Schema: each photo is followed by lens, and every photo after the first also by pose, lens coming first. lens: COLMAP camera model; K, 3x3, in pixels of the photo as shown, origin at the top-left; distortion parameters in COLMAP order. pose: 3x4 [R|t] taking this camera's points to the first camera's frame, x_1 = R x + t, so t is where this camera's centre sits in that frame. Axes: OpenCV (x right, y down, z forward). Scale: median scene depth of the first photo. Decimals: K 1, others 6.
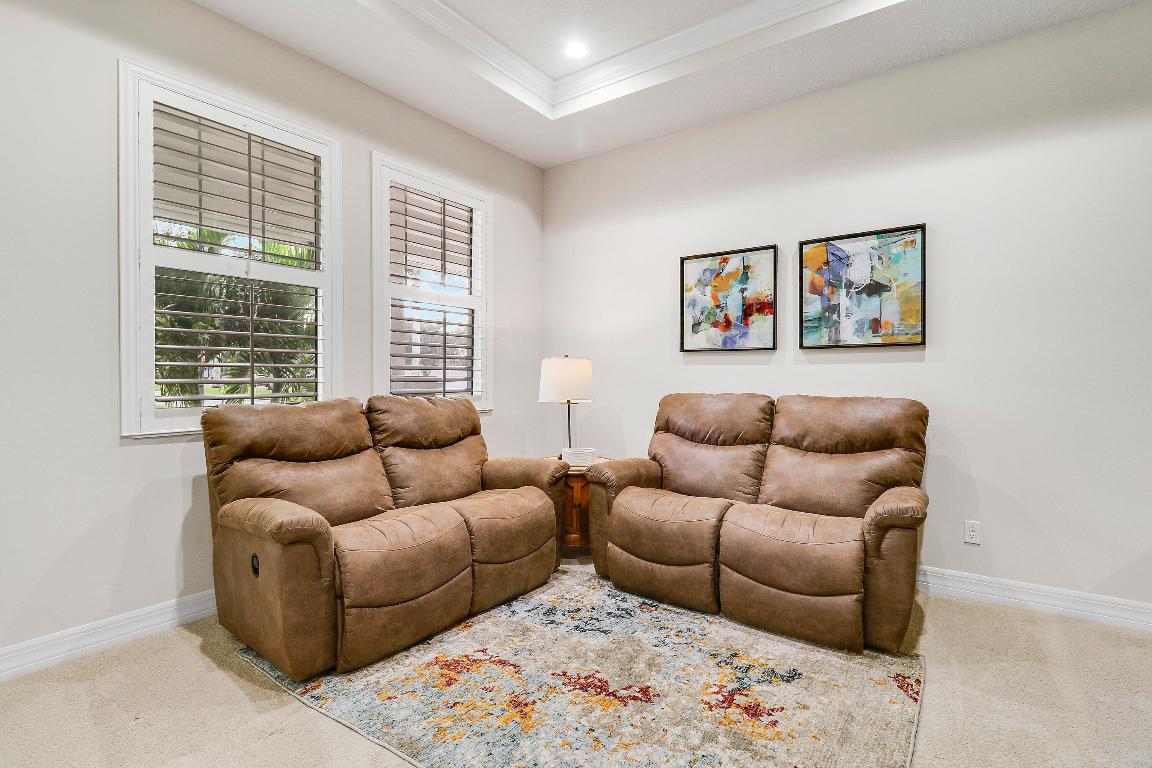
lens RADIAL K [[528.2, 0, 586.1], [0, 528.2, 391.9], [0, 0, 1]] dist [0.000772, -0.012111]
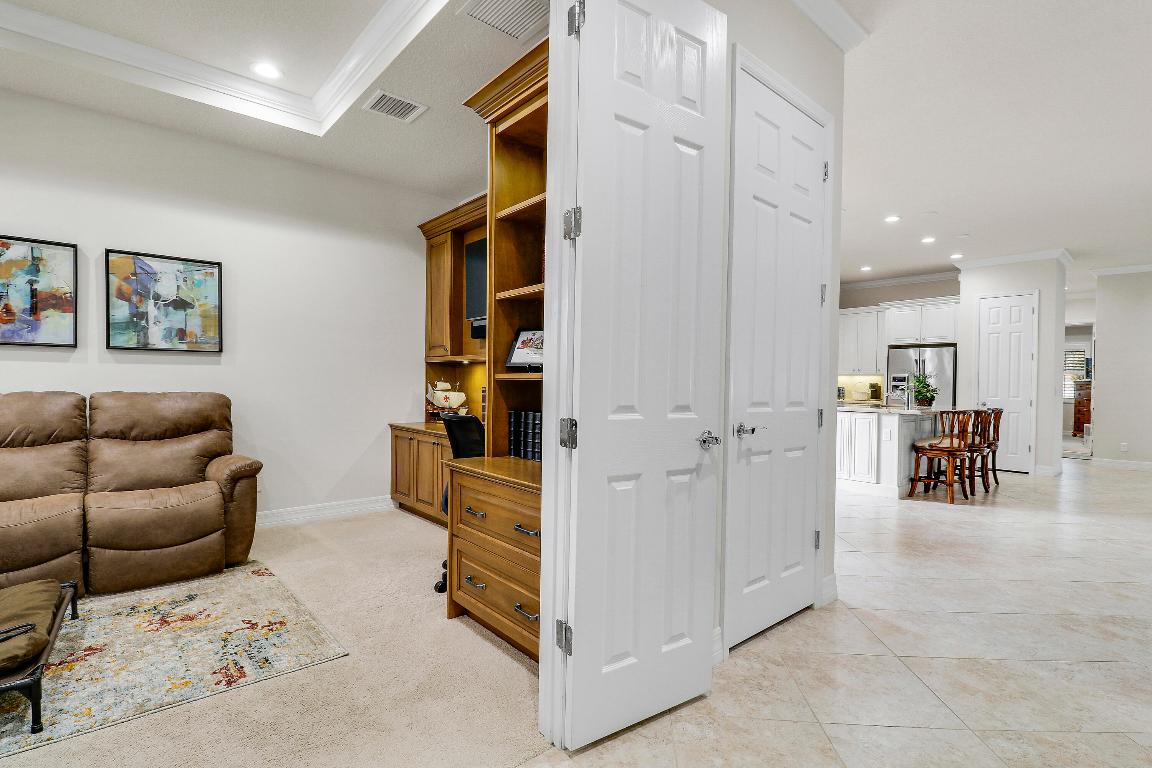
lens RADIAL K [[542.7, 0, 586.5], [0, 542.7, 389.4], [0, 0, 1]] dist [0.001274, -0.011218]
pose [[0.212929, -0.017840, 0.976905, -0.489479], [0.012324, 0.999803, 0.015572, -0.004228], [-0.976990, 0.008723, 0.213107, -0.195462]]
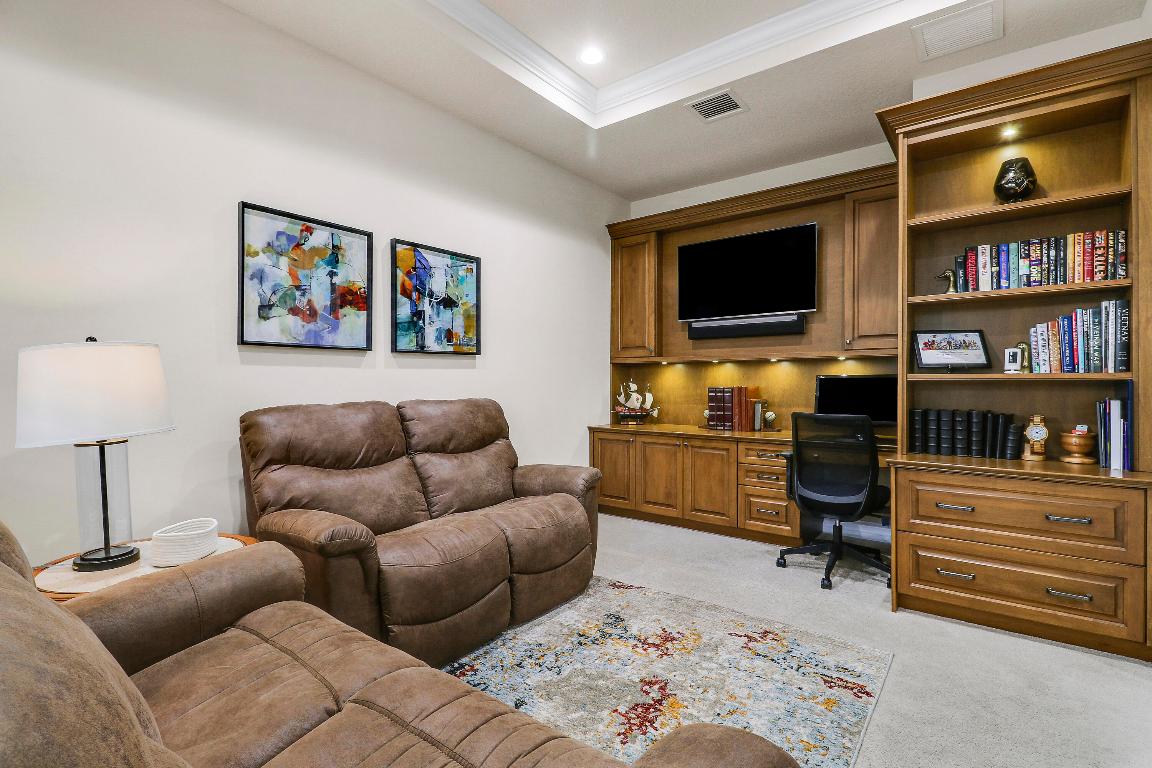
lens RADIAL K [[528.3, 0, 601.7], [0, 528.3, 390.0], [0, 0, 1]] dist [0.002676, 0.000175]
pose [[0.026997, -0.024325, 0.999340, -0.572441], [0.028008, 0.999330, 0.023569, -0.026633], [-0.999243, 0.027353, 0.027660, 0.646365]]
